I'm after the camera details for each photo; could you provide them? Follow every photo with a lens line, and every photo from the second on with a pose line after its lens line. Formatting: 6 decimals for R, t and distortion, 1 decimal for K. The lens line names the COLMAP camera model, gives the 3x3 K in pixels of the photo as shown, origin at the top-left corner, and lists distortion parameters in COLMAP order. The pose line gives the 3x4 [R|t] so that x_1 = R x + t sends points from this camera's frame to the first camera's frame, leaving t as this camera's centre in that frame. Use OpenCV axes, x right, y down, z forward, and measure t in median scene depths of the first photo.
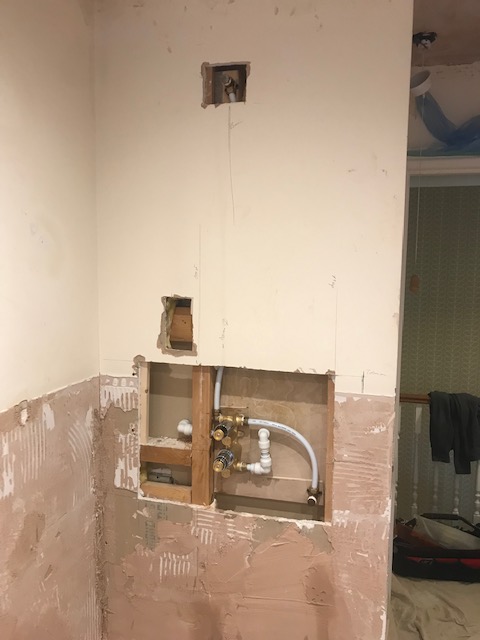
lens RADIAL K [[516.6, 0, 251.8], [0, 516.6, 320.8], [0, 0, 1]] dist [-0.000119, -0.005041]
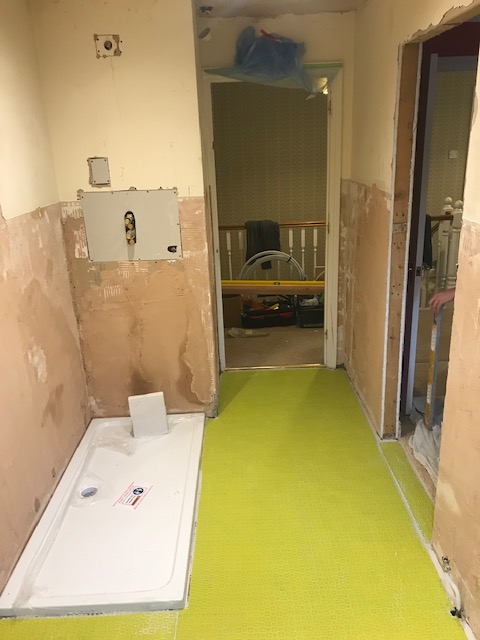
lens RADIAL K [[516.6, 0, 251.8], [0, 516.6, 320.8], [0, 0, 1]] dist [-0.000119, -0.005041]
pose [[0.960343, -0.134254, 0.244372, -0.134272], [0.076710, 0.969840, 0.231357, 0.148174], [-0.268062, -0.203436, 0.941677, -1.171807]]
